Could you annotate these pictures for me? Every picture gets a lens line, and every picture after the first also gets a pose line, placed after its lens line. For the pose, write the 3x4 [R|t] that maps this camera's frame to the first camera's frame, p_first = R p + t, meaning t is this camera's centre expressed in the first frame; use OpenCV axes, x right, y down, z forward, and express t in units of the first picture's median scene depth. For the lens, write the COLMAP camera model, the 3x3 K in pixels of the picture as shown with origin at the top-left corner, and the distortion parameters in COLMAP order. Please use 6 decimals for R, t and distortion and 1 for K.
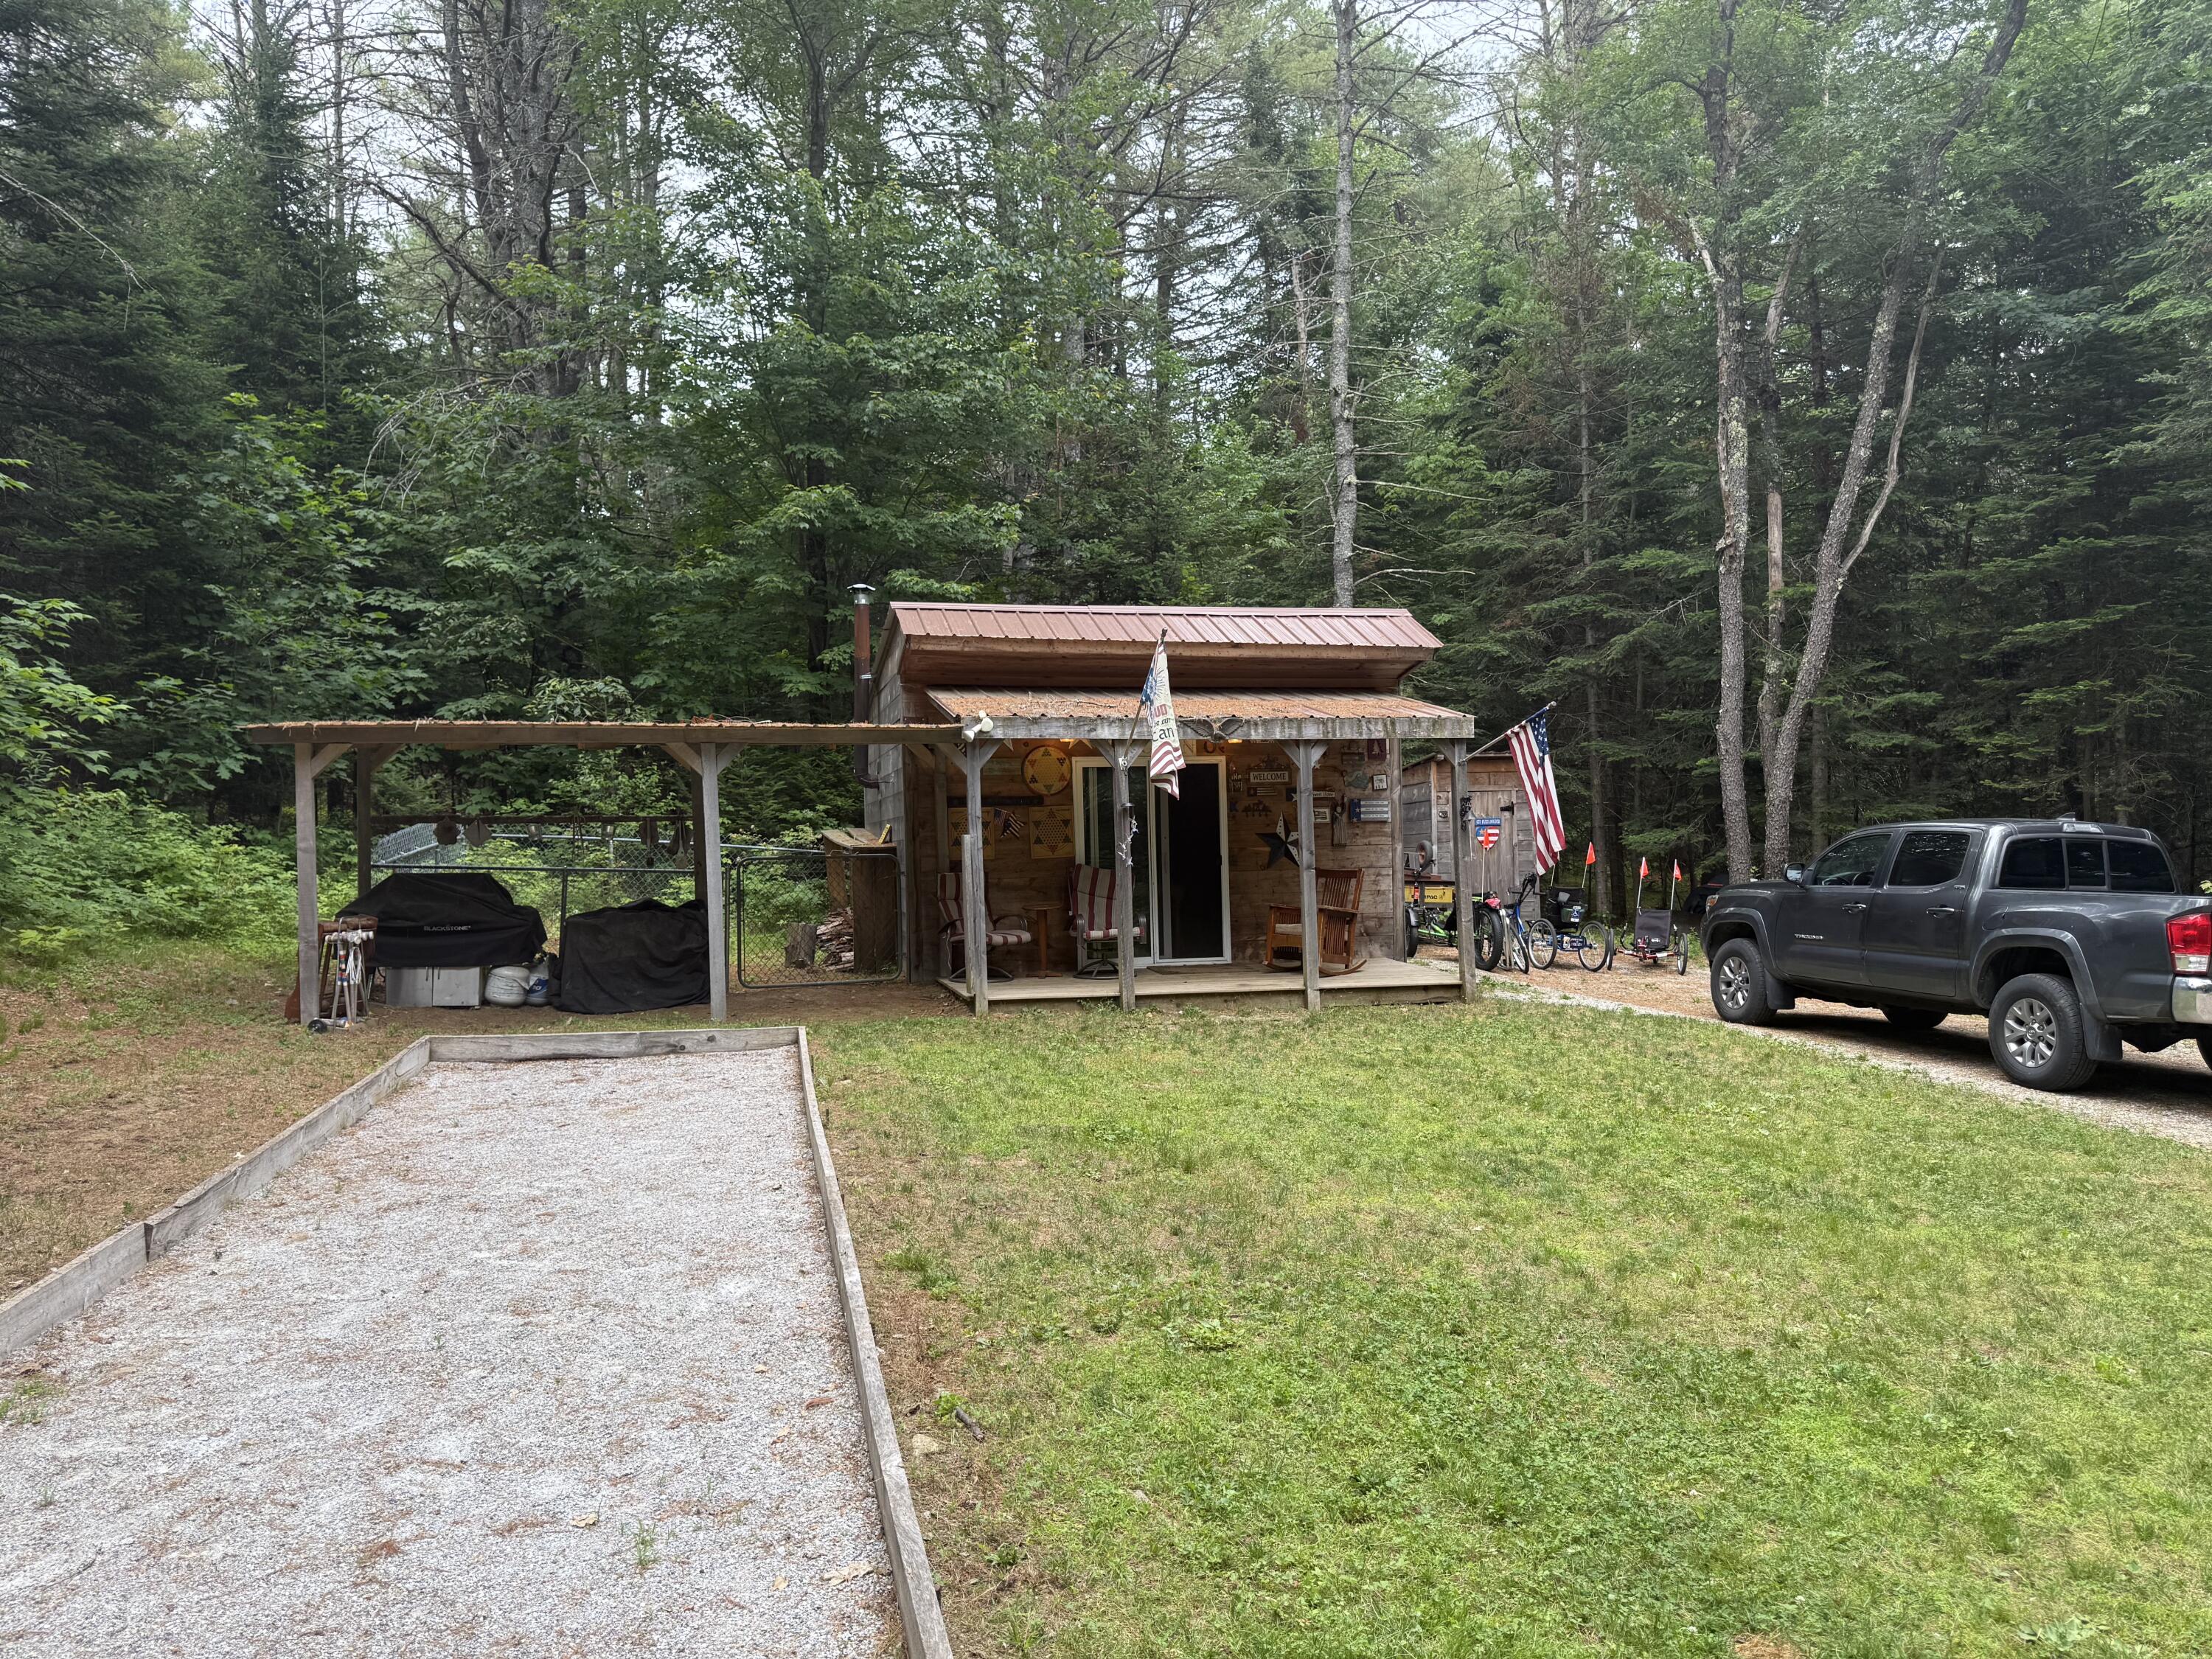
lens RADIAL K [[1528.8, 0, 1152.1], [0, 1528.8, 836.5], [0, 0, 1]] dist [0.187897, -0.334458]
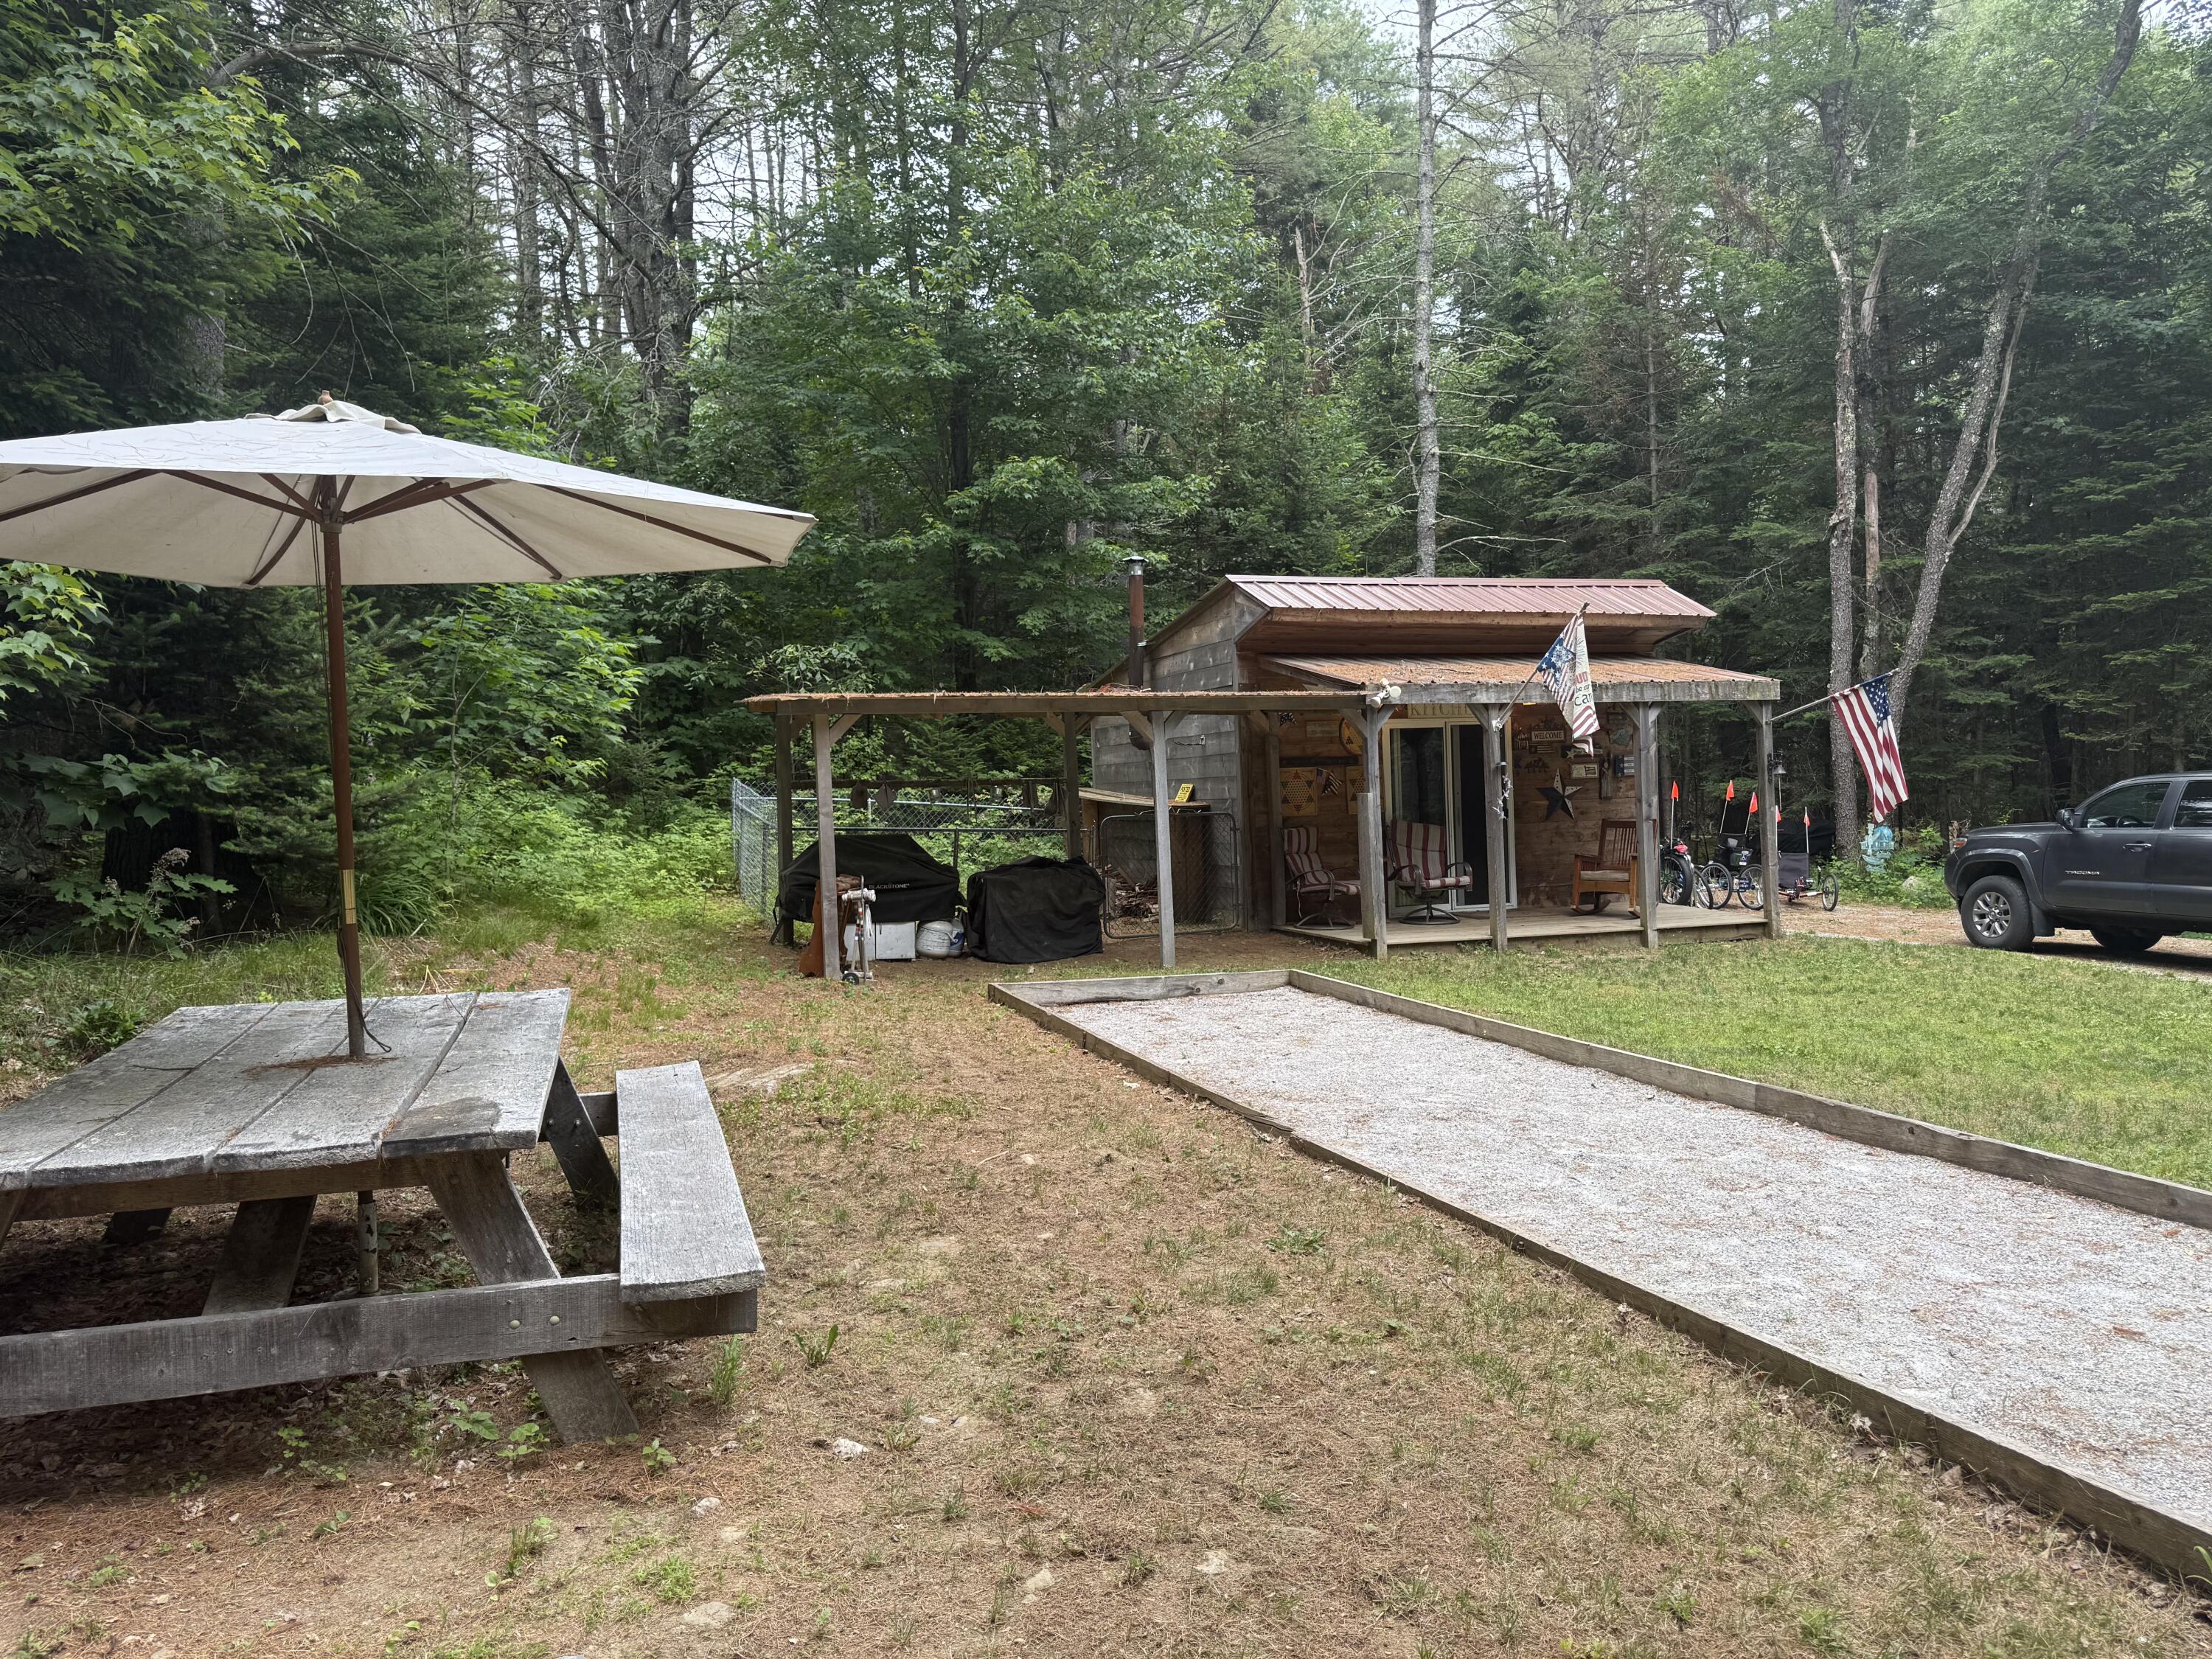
lens RADIAL K [[1547.1, 0, 1106.0], [0, 1547.1, 829.5], [0, 0, 1]] dist [0.105878, -0.116707]
pose [[0.992335, -0.014176, 0.122763, -0.411133], [0.011014, 0.999591, 0.026399, -0.005914], [-0.123087, -0.024844, 0.992085, -0.062358]]
